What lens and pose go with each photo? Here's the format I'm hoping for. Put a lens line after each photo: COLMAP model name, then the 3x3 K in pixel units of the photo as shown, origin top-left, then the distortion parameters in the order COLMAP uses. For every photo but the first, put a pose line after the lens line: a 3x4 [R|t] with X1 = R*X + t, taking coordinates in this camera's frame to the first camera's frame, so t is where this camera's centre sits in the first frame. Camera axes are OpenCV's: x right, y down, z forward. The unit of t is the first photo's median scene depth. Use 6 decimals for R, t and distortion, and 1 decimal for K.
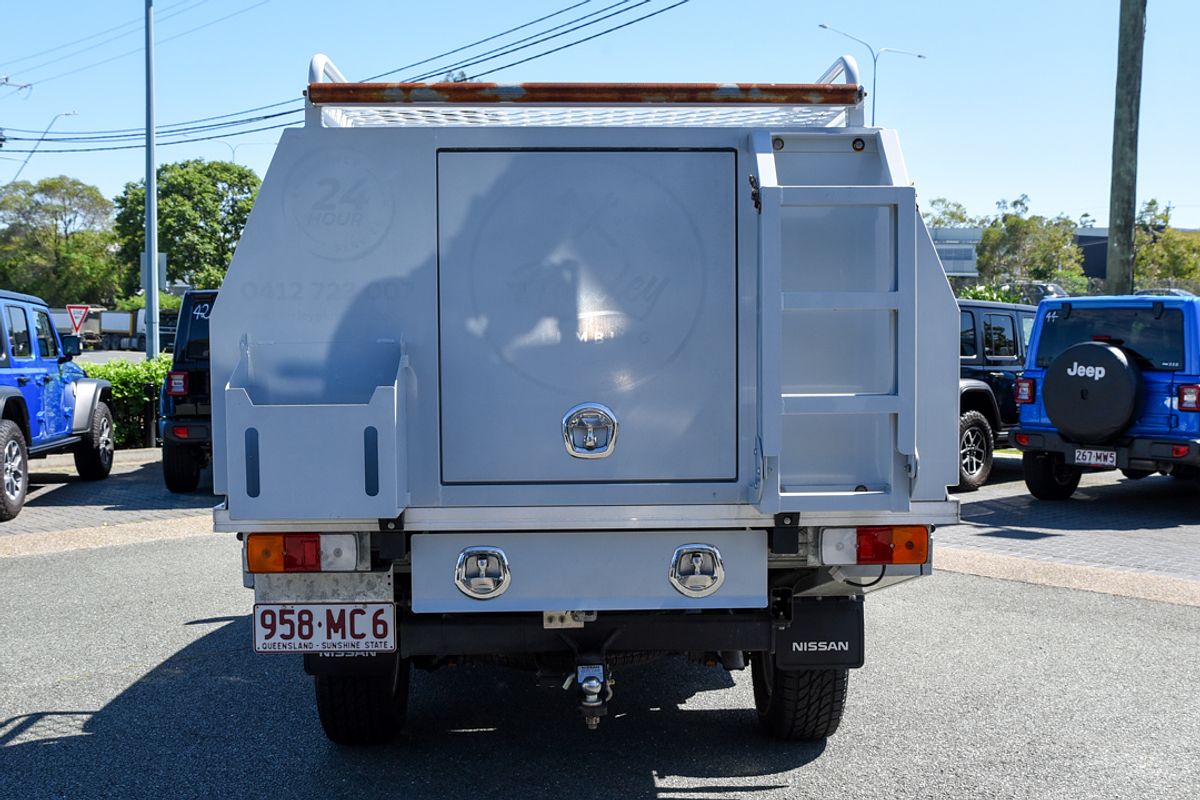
lens RADIAL K [[1282.2, 0, 600.0], [0, 1282.2, 400.0], [0, 0, 1]] dist [-0.093245, 0.171064]
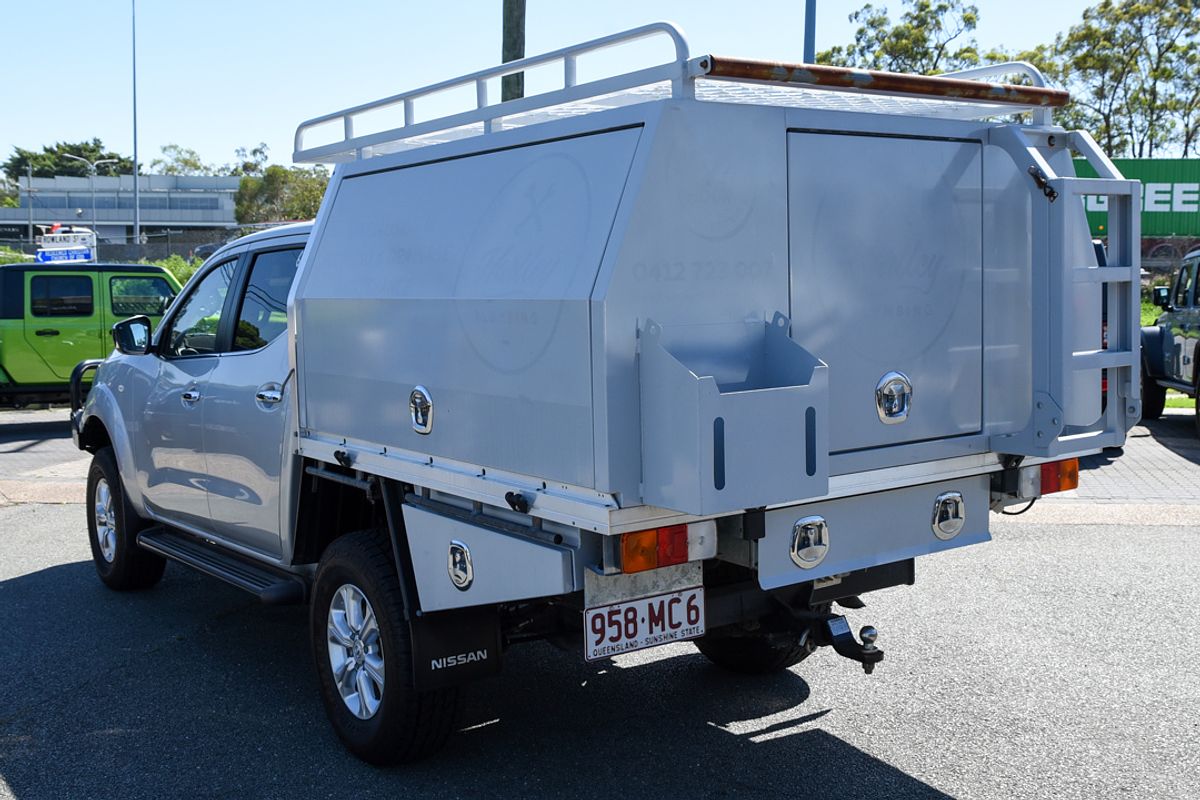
lens RADIAL K [[1313.8, 0, 600.0], [0, 1313.8, 400.0], [0, 0, 1]] dist [-0.061488, 0.023659]
pose [[0.839778, -0.067273, 0.538746, -0.764554], [0.047944, 0.997606, 0.049838, -0.038792], [-0.540809, -0.016023, 0.840992, 0.194039]]
